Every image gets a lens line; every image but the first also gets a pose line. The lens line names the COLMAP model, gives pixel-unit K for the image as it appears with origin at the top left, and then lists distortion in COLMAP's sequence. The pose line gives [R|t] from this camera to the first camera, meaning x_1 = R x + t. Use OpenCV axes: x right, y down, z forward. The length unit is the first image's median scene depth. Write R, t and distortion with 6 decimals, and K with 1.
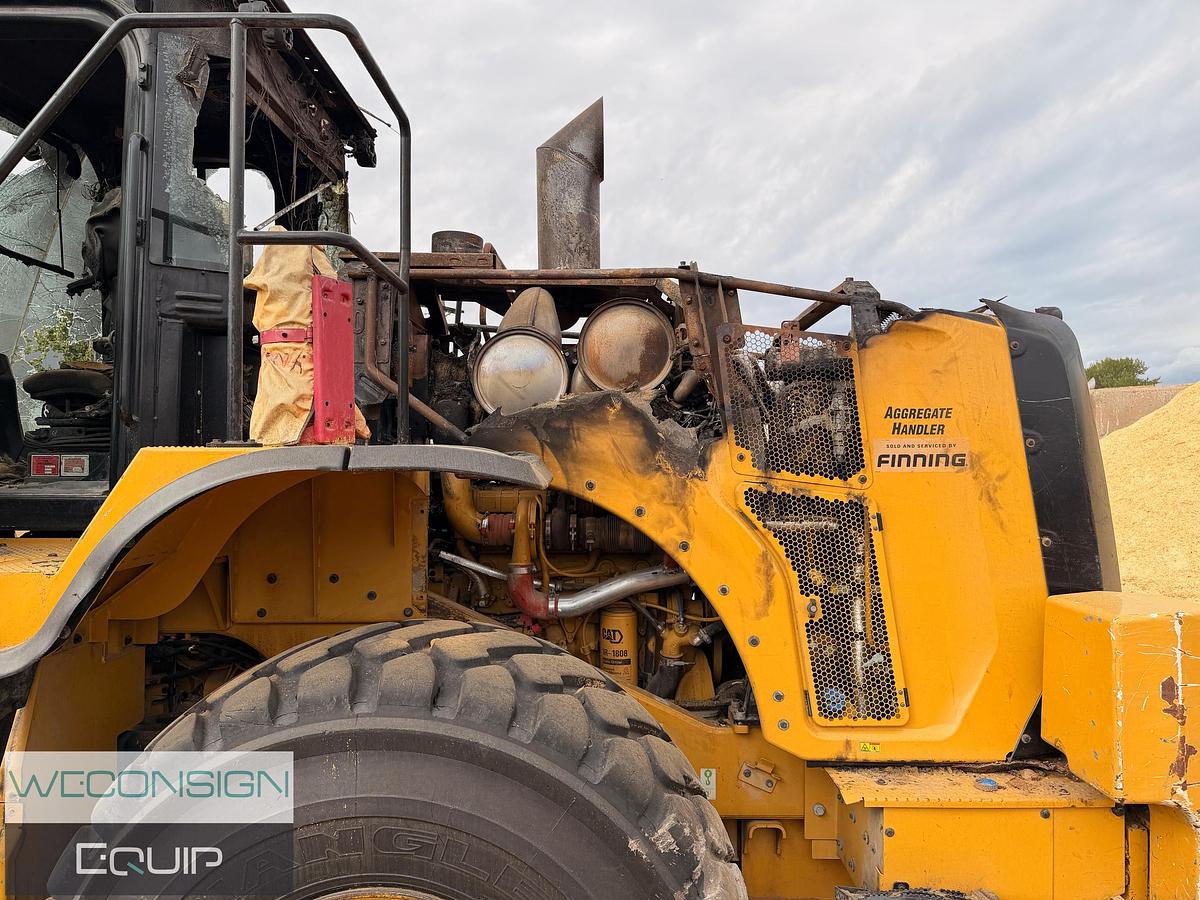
lens RADIAL K [[844.8, 0, 606.1], [0, 844.8, 442.8], [0, 0, 1]] dist [0.050293, -0.066780]
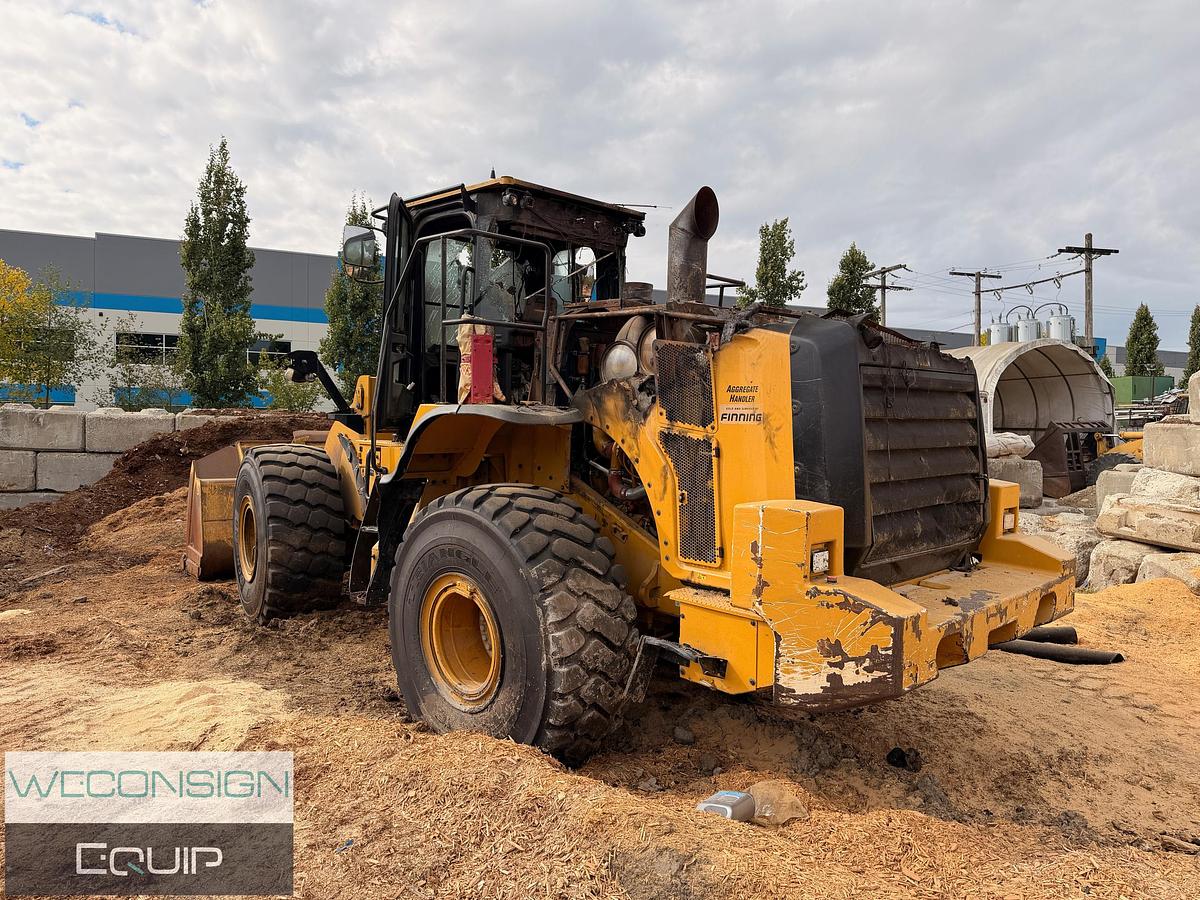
lens RADIAL K [[844.8, 0, 579.6], [0, 844.8, 448.8], [0, 0, 1]] dist [0.050293, -0.066780]
pose [[0.690589, 0.049315, -0.721564, 1.368175], [-0.005503, 0.998002, 0.062942, -0.020808], [0.723227, -0.039496, 0.689480, -0.389370]]
